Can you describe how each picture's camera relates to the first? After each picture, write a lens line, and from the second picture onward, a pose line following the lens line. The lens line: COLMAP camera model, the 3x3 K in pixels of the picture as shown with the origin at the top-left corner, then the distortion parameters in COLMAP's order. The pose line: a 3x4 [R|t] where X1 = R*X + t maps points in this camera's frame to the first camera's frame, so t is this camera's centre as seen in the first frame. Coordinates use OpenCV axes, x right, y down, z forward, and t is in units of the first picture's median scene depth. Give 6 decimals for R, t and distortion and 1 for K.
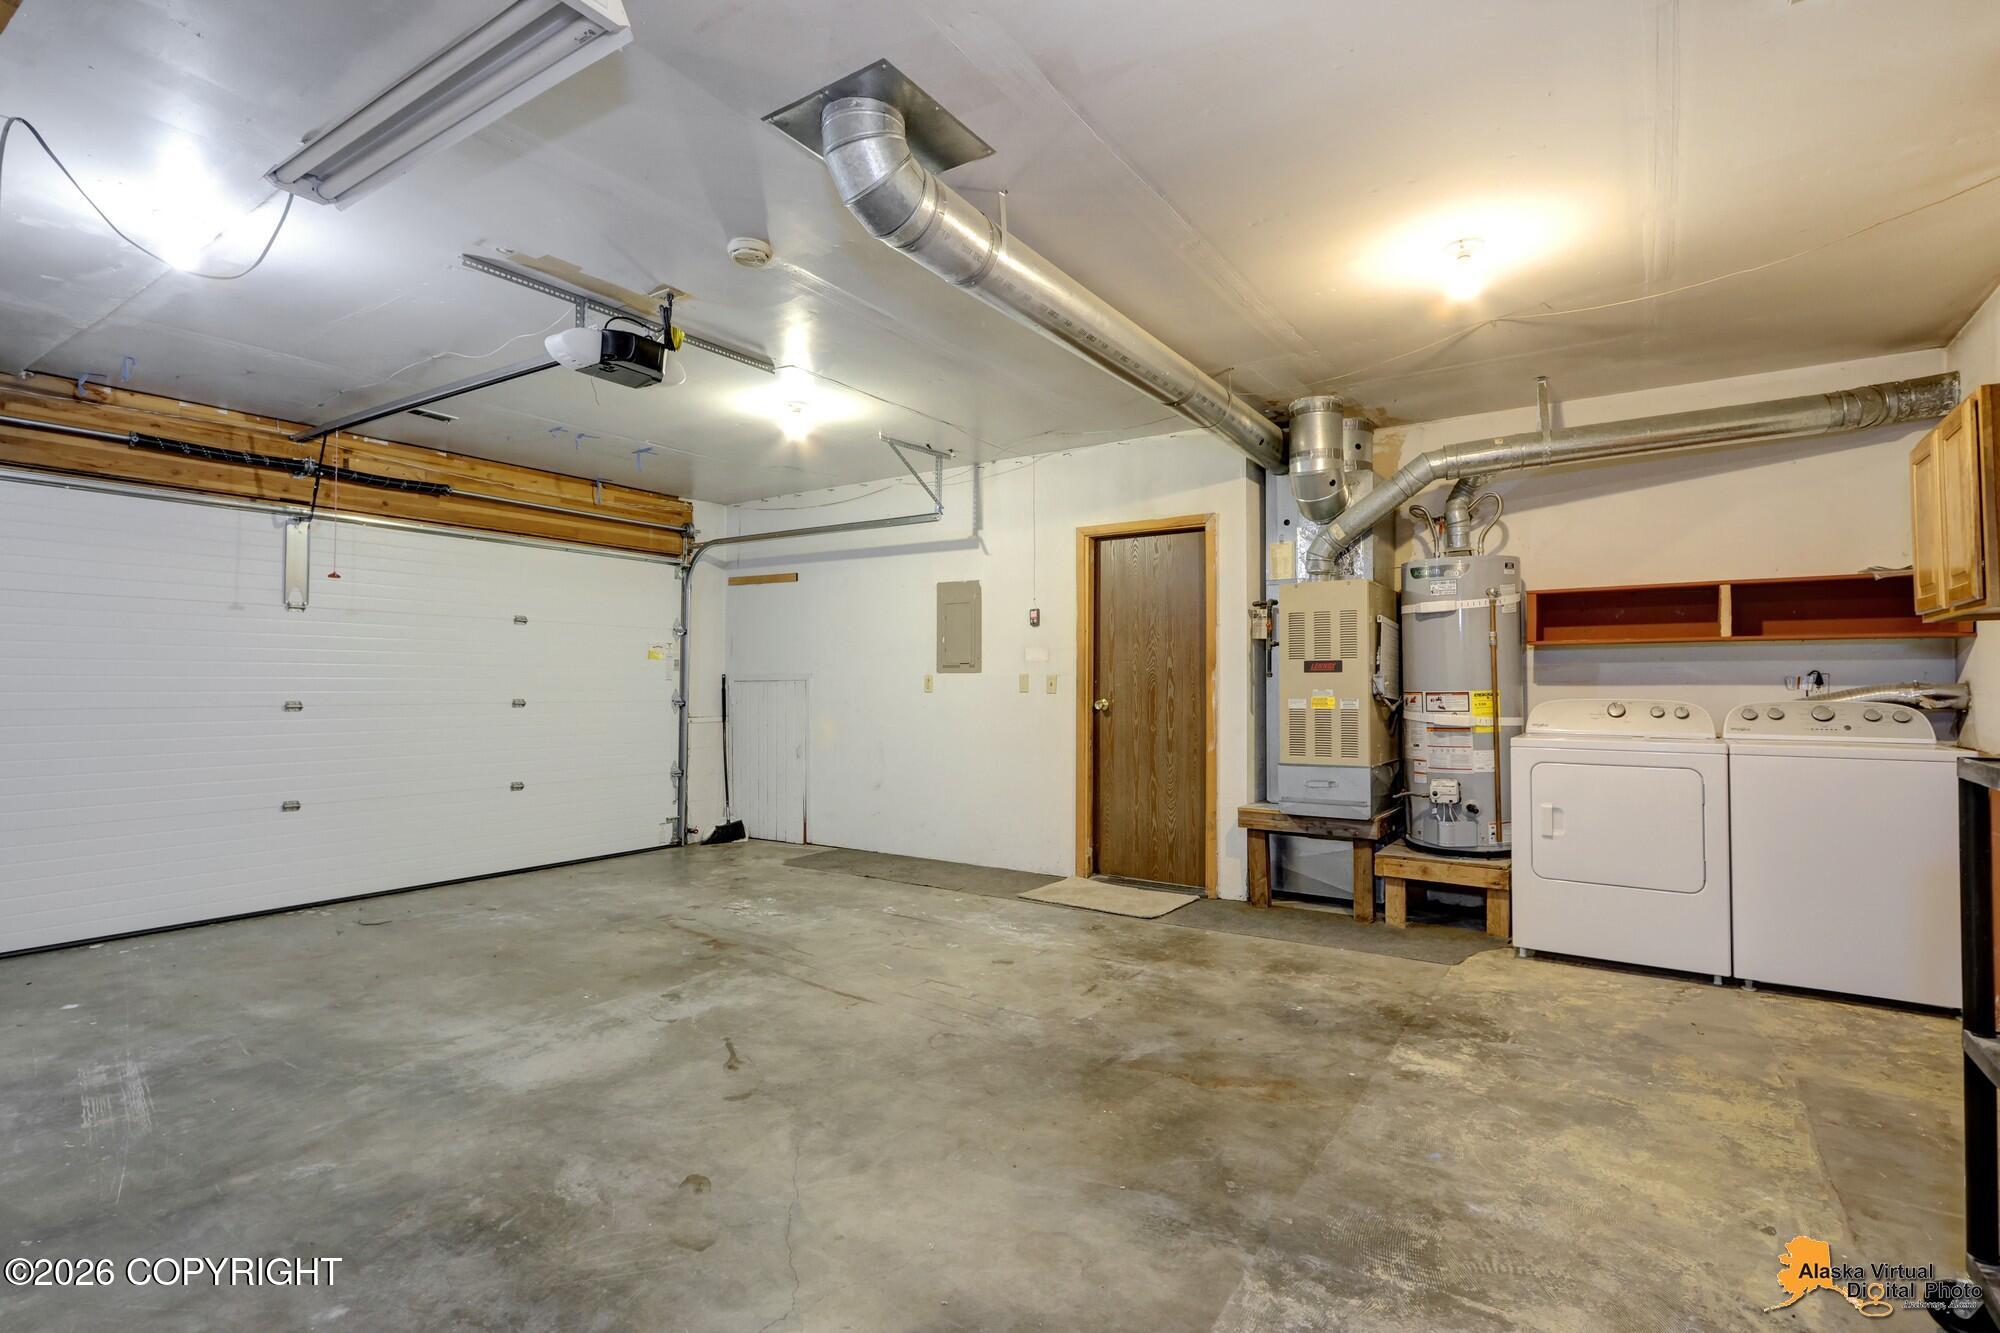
lens RADIAL K [[966.5, 0, 995.5], [0, 966.5, 672.6], [0, 0, 1]] dist [-0.001789, -0.000547]
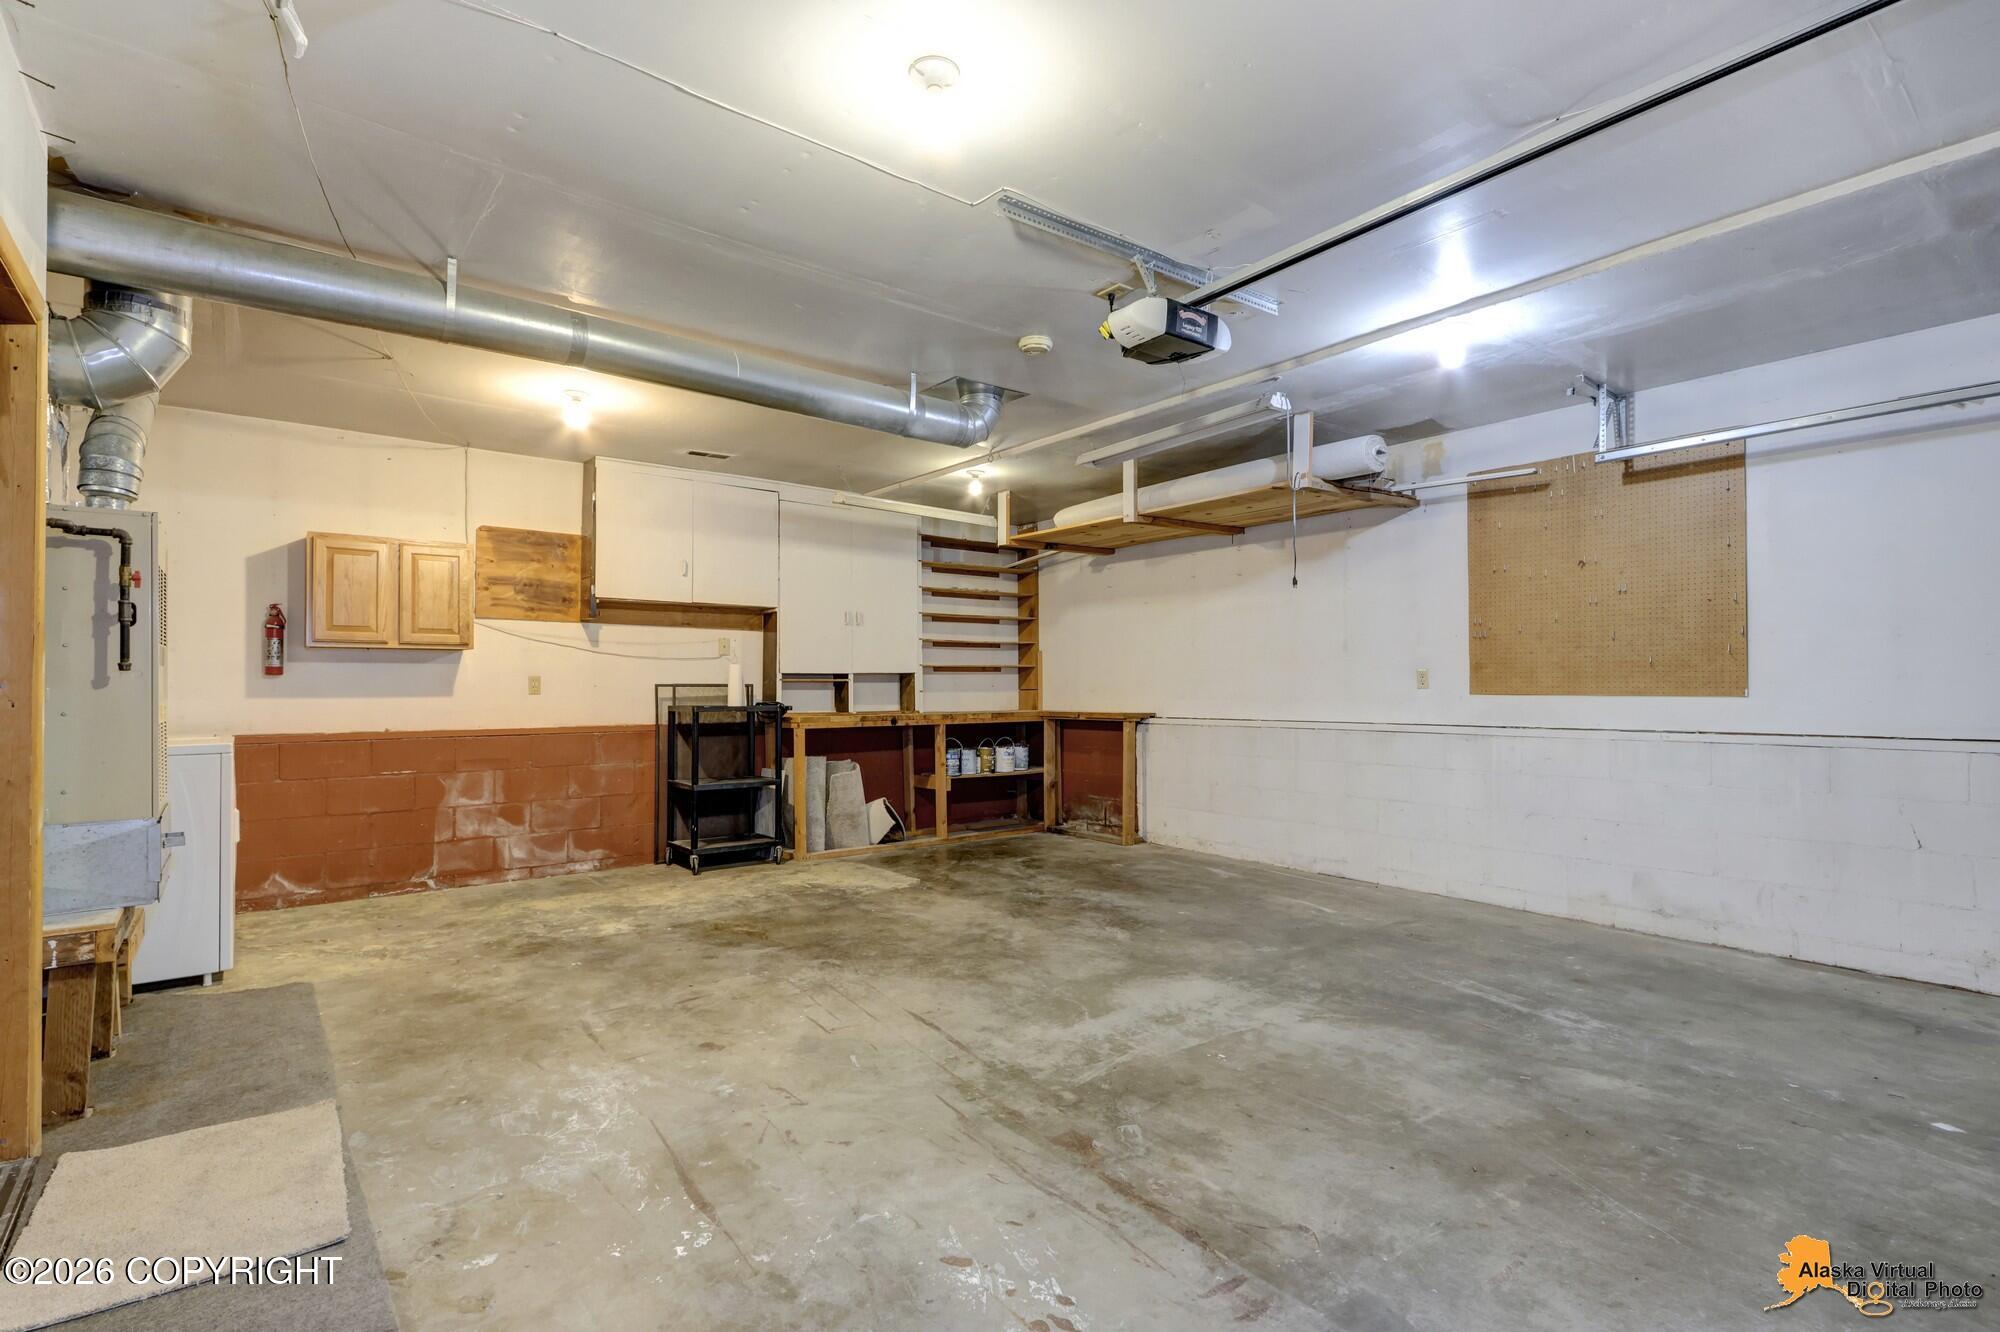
lens RADIAL K [[966.5, 0, 993.7], [0, 966.5, 673.8], [0, 0, 1]] dist [-0.001789, -0.000547]
pose [[-0.956071, 0.006849, 0.293056, -0.529272], [-0.000858, 0.999657, -0.026164, 0.029230], [-0.293134, -0.025266, -0.955737, 2.048105]]
